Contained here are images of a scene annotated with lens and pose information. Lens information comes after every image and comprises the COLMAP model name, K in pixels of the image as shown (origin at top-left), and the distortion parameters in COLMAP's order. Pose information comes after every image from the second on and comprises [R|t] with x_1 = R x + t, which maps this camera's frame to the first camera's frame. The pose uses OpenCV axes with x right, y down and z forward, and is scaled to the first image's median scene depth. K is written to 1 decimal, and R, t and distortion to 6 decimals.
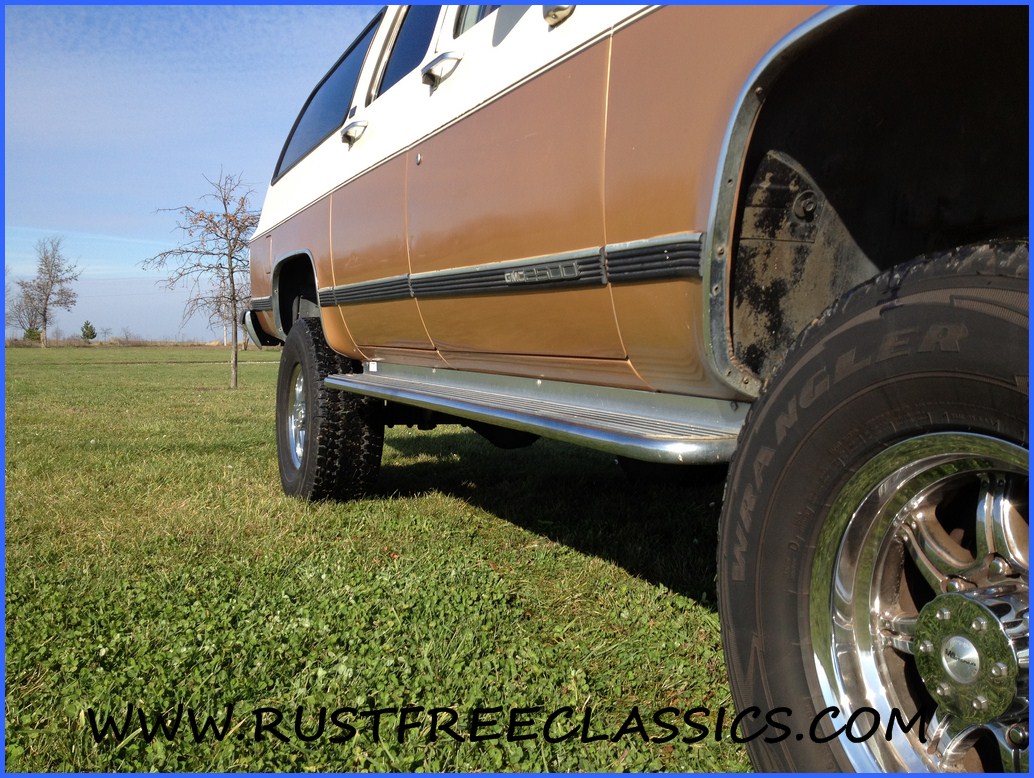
lens RADIAL K [[1073.4, 0, 499.9], [0, 1073.4, 370.0], [0, 0, 1]] dist [0.231627, -0.675545]
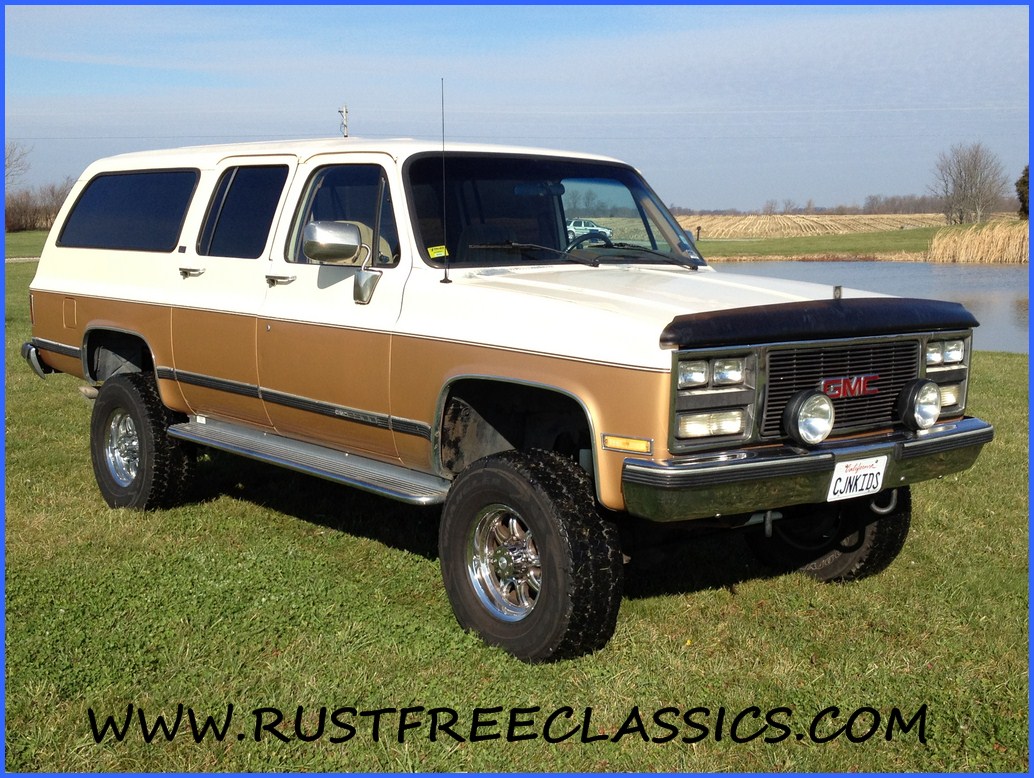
lens RADIAL K [[1102.4, 0, 517.0], [0, 1102.4, 389.0], [0, 0, 1]] dist [0.074639, -0.000726]
pose [[0.958880, -0.033585, 0.281817, -0.394511], [0.019357, 0.998401, 0.053120, -0.359242], [-0.283151, -0.045481, 0.957996, -1.764792]]
